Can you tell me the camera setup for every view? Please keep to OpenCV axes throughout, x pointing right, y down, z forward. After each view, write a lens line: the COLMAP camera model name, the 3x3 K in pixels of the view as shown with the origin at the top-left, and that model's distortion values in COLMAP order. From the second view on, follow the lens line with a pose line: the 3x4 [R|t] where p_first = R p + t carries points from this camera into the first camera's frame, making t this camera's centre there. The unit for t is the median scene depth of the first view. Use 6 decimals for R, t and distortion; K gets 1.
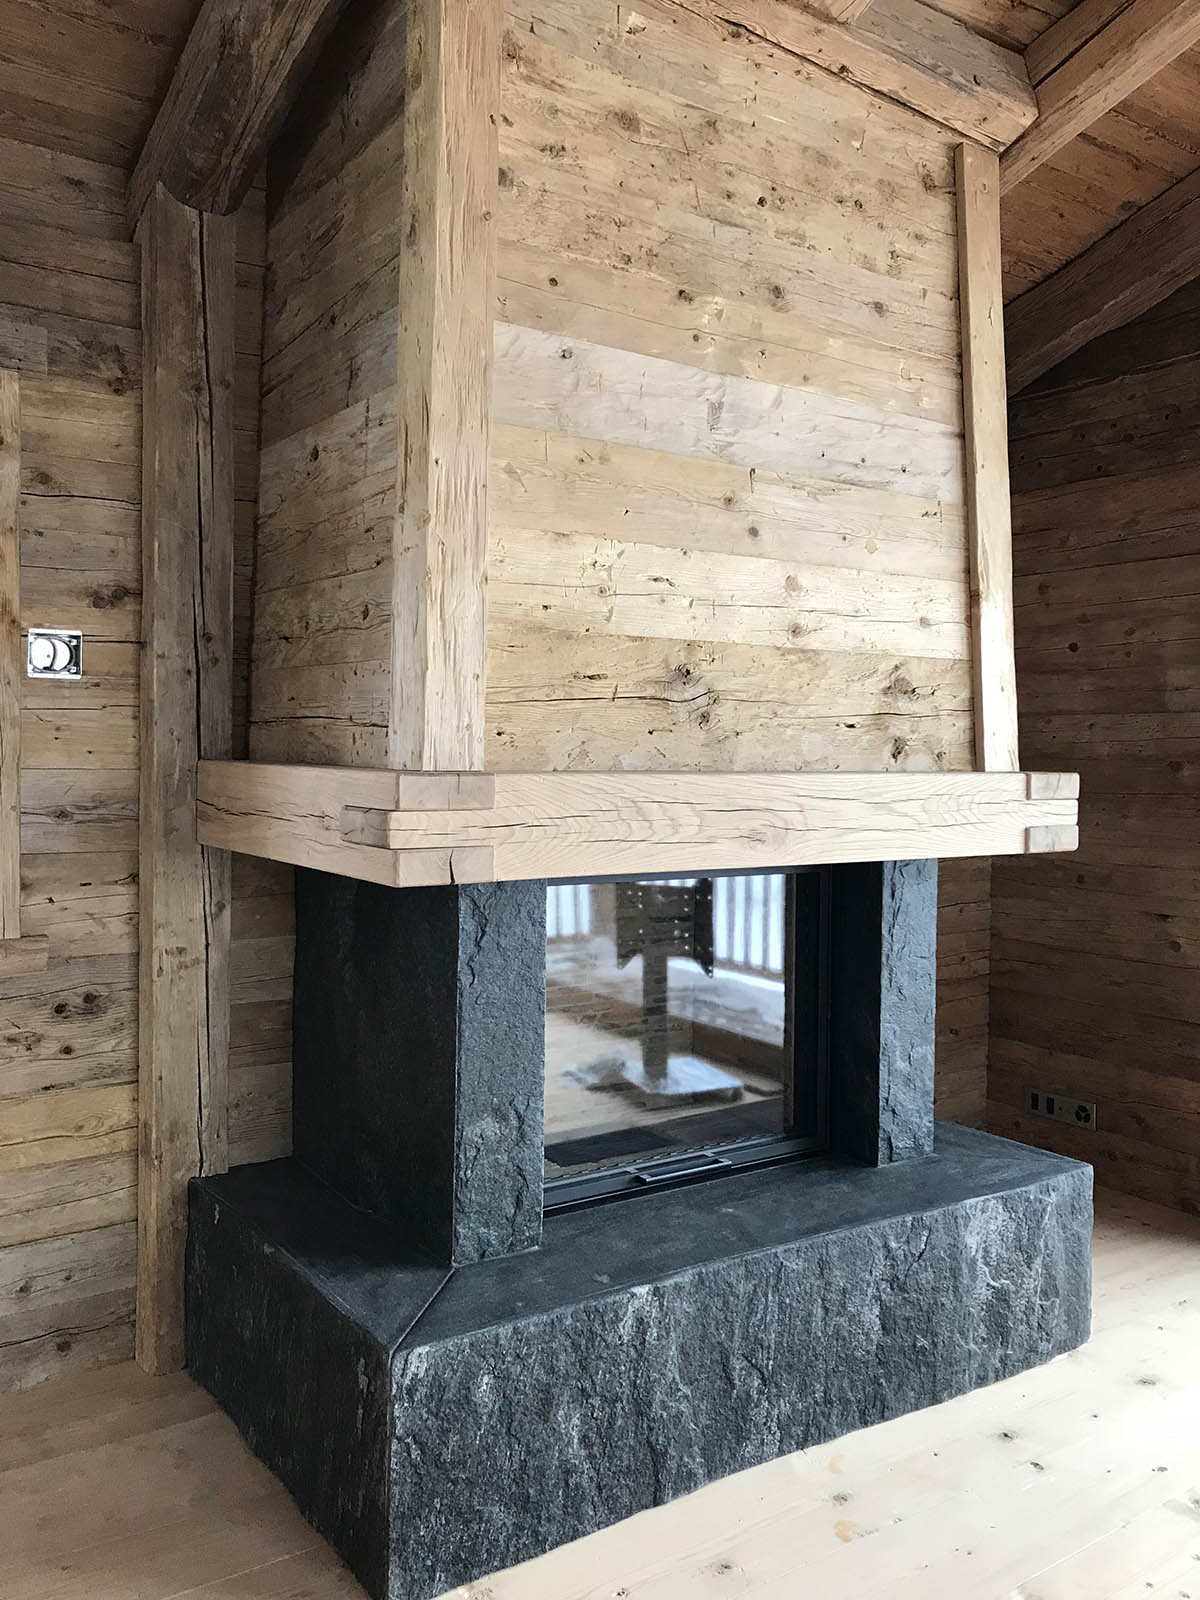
lens RADIAL K [[1325.1, 0, 591.4], [0, 1325.1, 798.0], [0, 0, 1]] dist [0.030181, -0.039846]
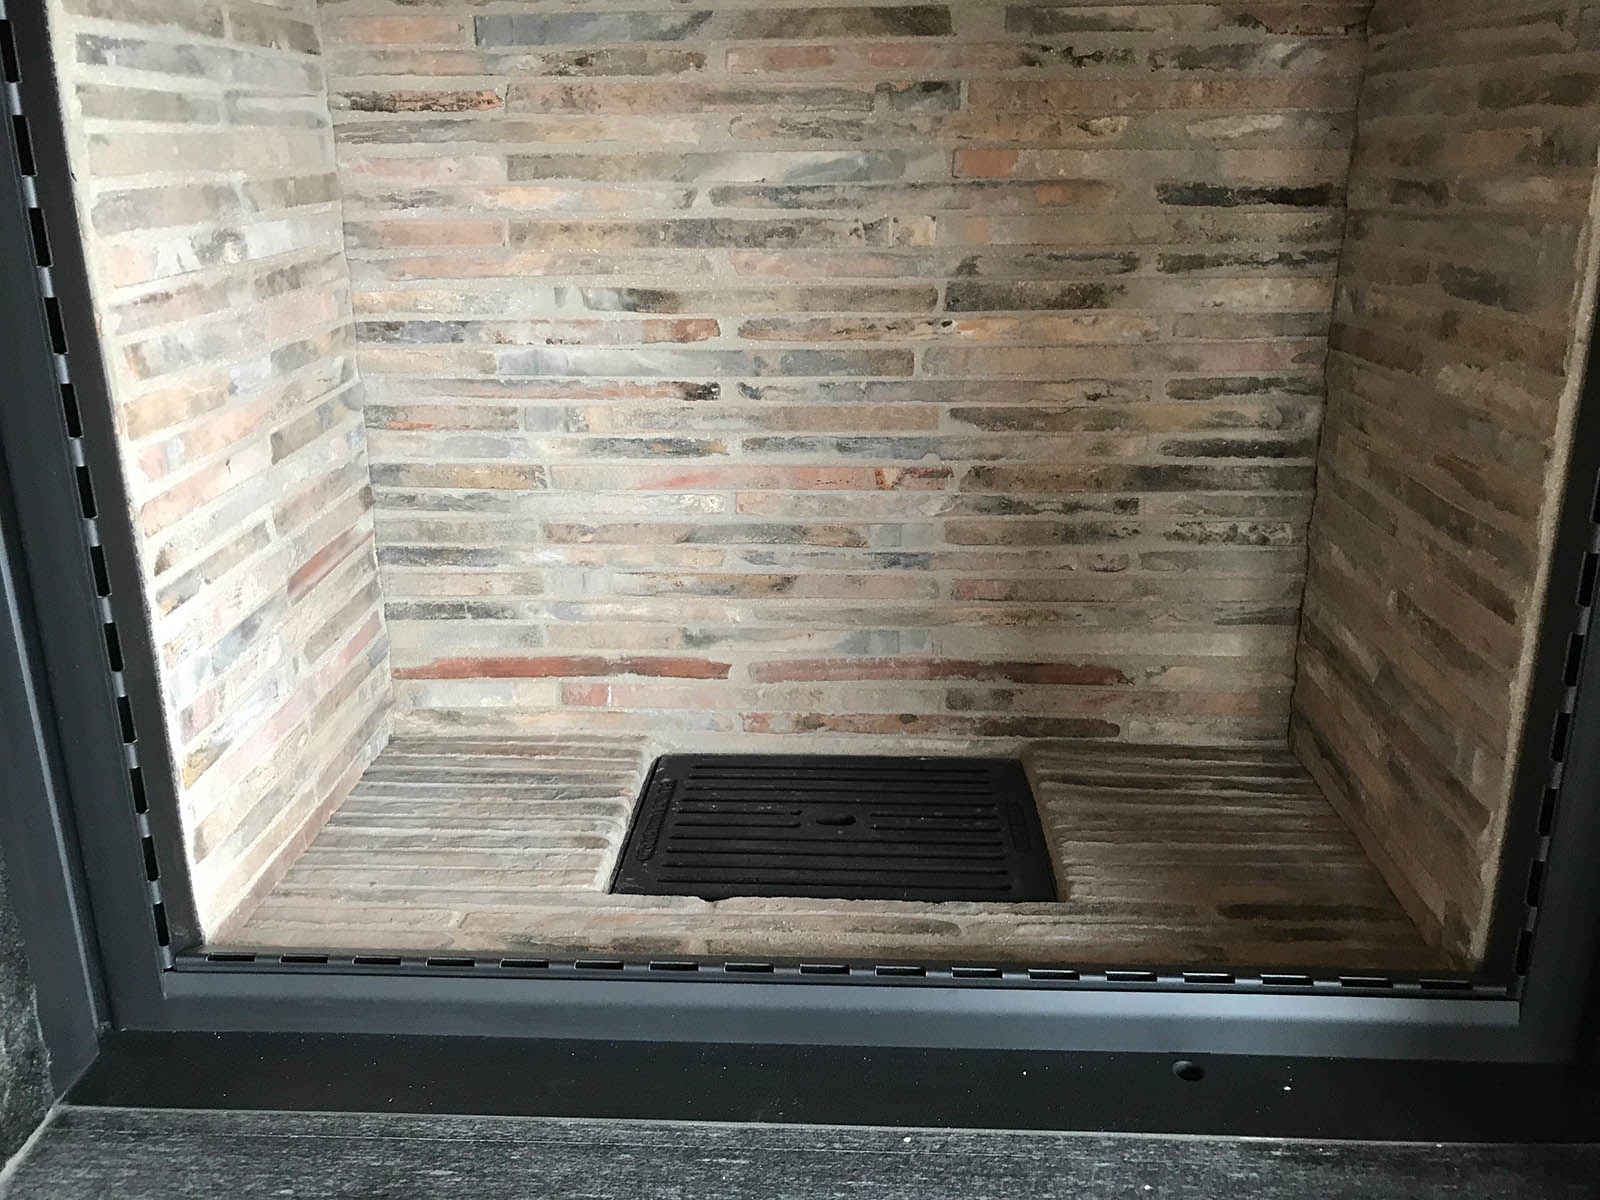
lens RADIAL K [[1325.1, 0, 785.7], [0, 1325.1, 586.9], [0, 0, 1]] dist [0.030181, -0.039846]
pose [[0.787782, 0.167051, -0.592869, 0.223985], [0.000542, 0.962333, 0.271875, 0.123473], [0.615954, -0.214499, 0.758017, 0.875226]]
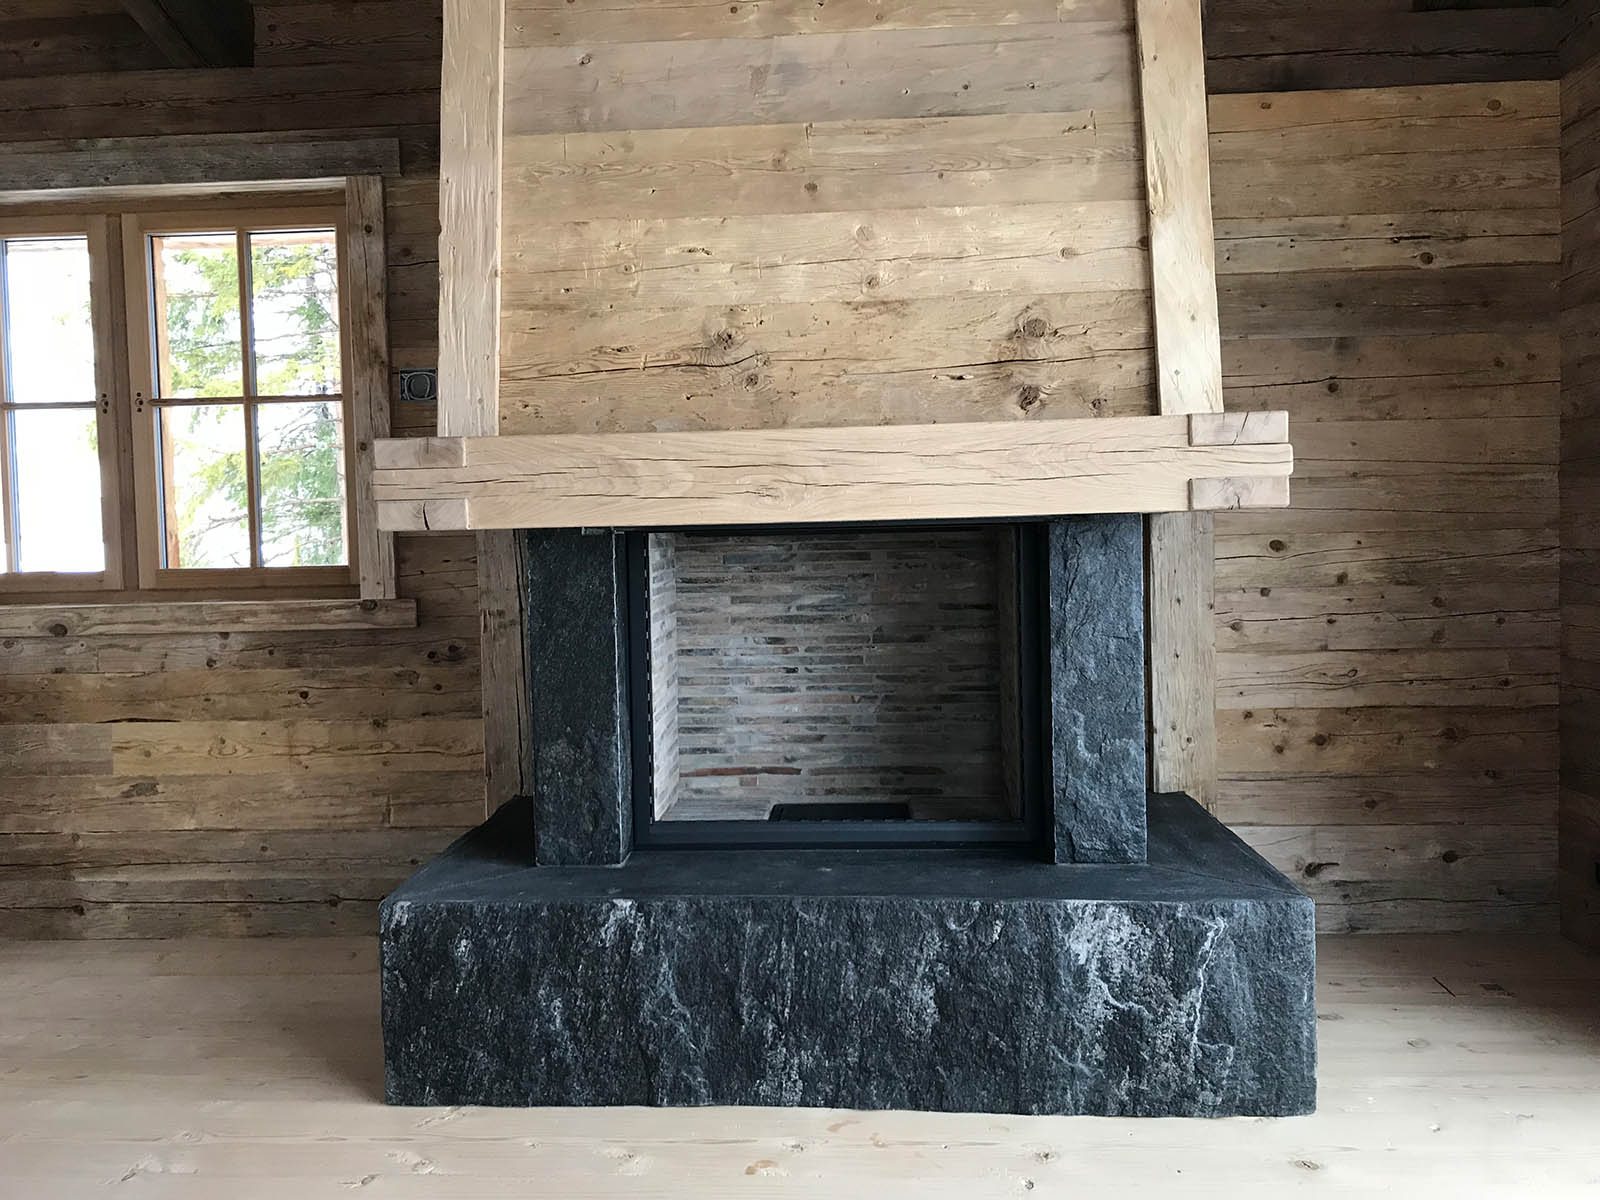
lens RADIAL K [[1325.1, 0, 787.9], [0, 1325.1, 601.4], [0, 0, 1]] dist [0.030181, -0.039846]
pose [[0.778450, 0.001514, -0.627705, 0.730640], [0.011186, 0.999805, 0.016283, 0.092081], [0.627607, -0.019697, 0.778281, 0.208720]]
